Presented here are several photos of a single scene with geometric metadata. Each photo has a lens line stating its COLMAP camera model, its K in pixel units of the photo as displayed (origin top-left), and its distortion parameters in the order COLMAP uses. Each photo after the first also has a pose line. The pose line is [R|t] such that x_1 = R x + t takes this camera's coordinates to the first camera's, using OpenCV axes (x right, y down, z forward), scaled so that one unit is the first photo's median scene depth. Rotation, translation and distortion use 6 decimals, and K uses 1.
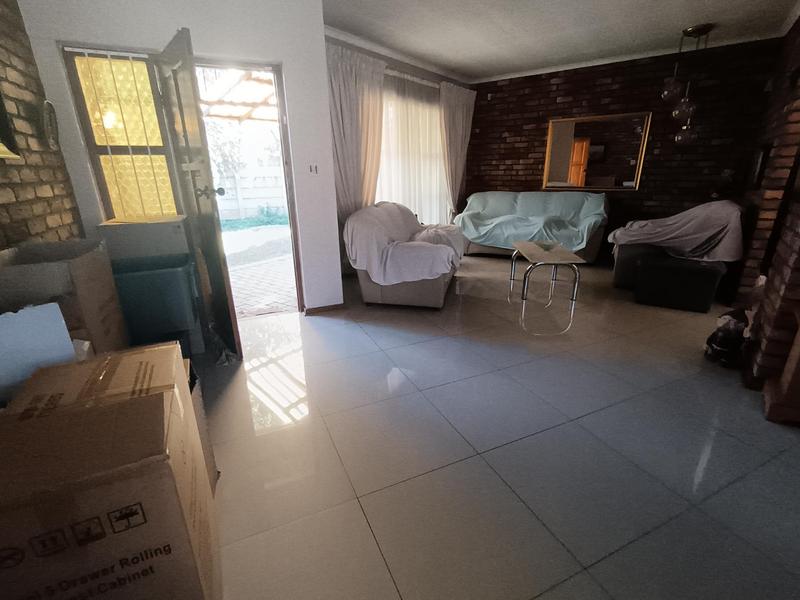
lens RADIAL K [[380.0, 0, 394.9], [0, 380.0, 304.4], [0, 0, 1]] dist [0.001148, -0.000411]
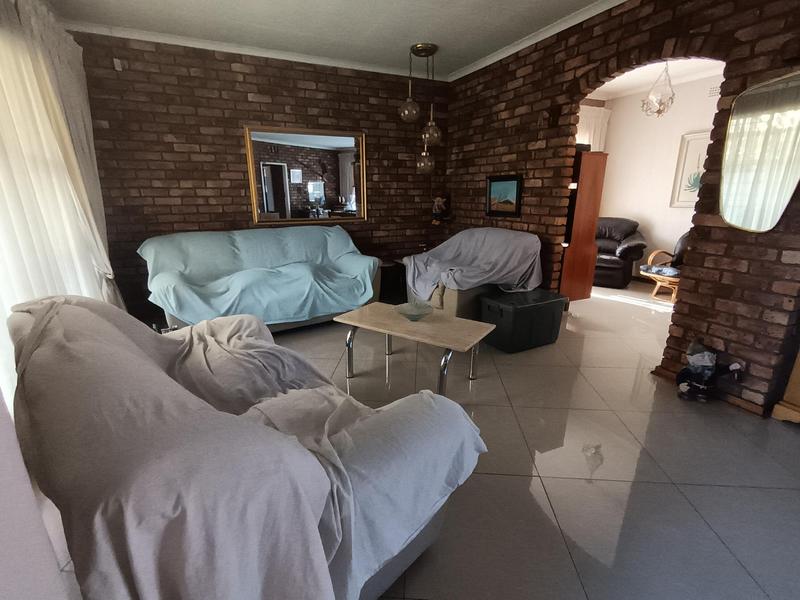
lens RADIAL K [[380.0, 0, 394.9], [0, 380.0, 304.4], [0, 0, 1]] dist [0.001148, -0.000411]
pose [[0.476183, -0.234915, 0.847387, -0.109398], [0.287713, 0.952237, 0.102303, -0.167954], [-0.830946, 0.195089, 0.521027, 0.473224]]
